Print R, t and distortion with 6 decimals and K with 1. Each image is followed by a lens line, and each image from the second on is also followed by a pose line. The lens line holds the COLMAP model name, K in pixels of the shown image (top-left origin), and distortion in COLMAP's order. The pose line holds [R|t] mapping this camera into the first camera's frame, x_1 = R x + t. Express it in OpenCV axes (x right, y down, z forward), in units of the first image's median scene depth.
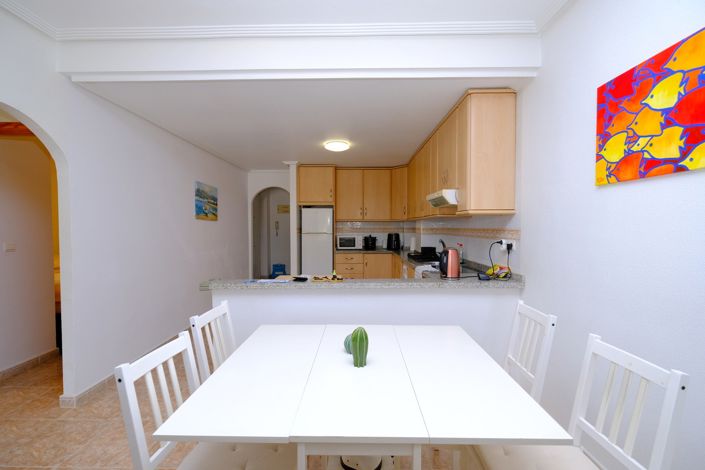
lens RADIAL K [[301.7, 0, 357.4], [0, 301.7, 231.5], [0, 0, 1]] dist [-0.001325, -0.002475]
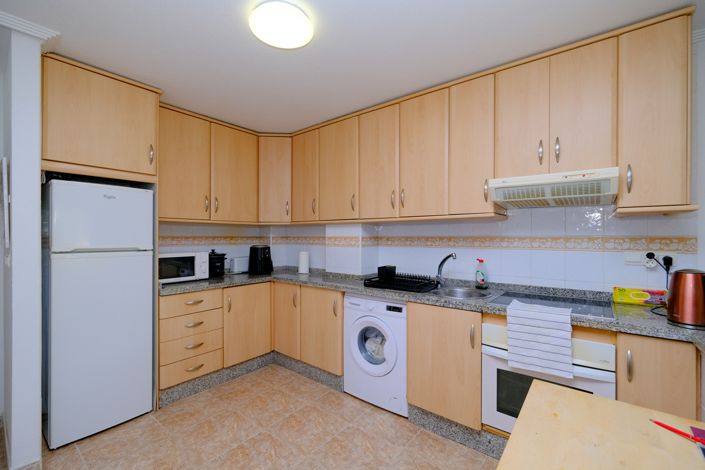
lens RADIAL K [[301.7, 0, 347.4], [0, 301.7, 235.0], [0, 0, 1]] dist [-0.001325, -0.002475]
pose [[0.630524, 0.000871, 0.776169, -0.288121], [0.013392, 0.999838, -0.012002, -0.006696], [-0.776054, 0.017962, 0.630410, 0.625125]]
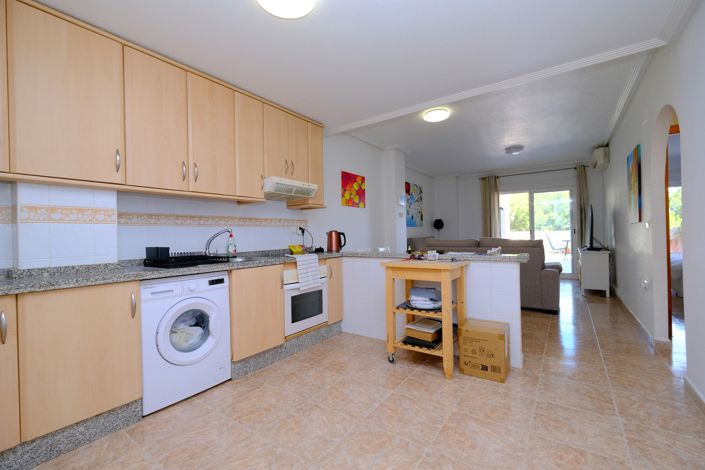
lens RADIAL K [[301.7, 0, 358.0], [0, 301.7, 229.8], [0, 0, 1]] dist [-0.001325, -0.002475]
pose [[-0.815316, 0.016833, 0.578772, -0.338337], [0.022590, 0.999741, 0.002746, 0.025885], [-0.578576, 0.015313, -0.815485, 1.136415]]
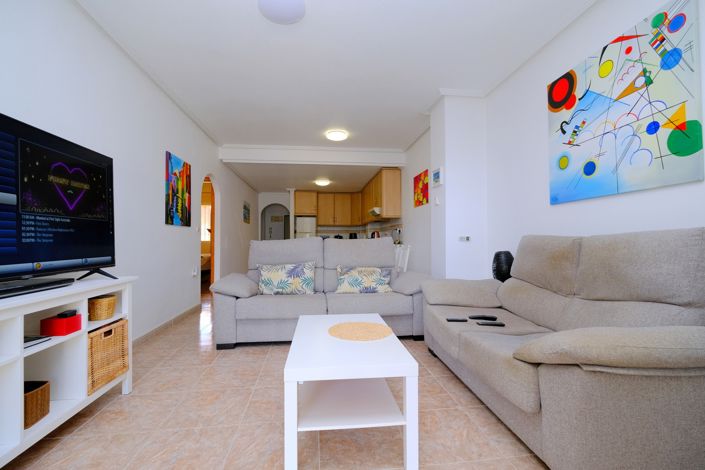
lens RADIAL K [[301.7, 0, 358.4], [0, 301.7, 238.2], [0, 0, 1]] dist [-0.001325, -0.002475]
pose [[0.991066, -0.001612, 0.133361, -0.084764], [0.005130, 0.999648, -0.026038, 0.093317], [-0.133272, 0.026489, 0.990725, -0.757573]]
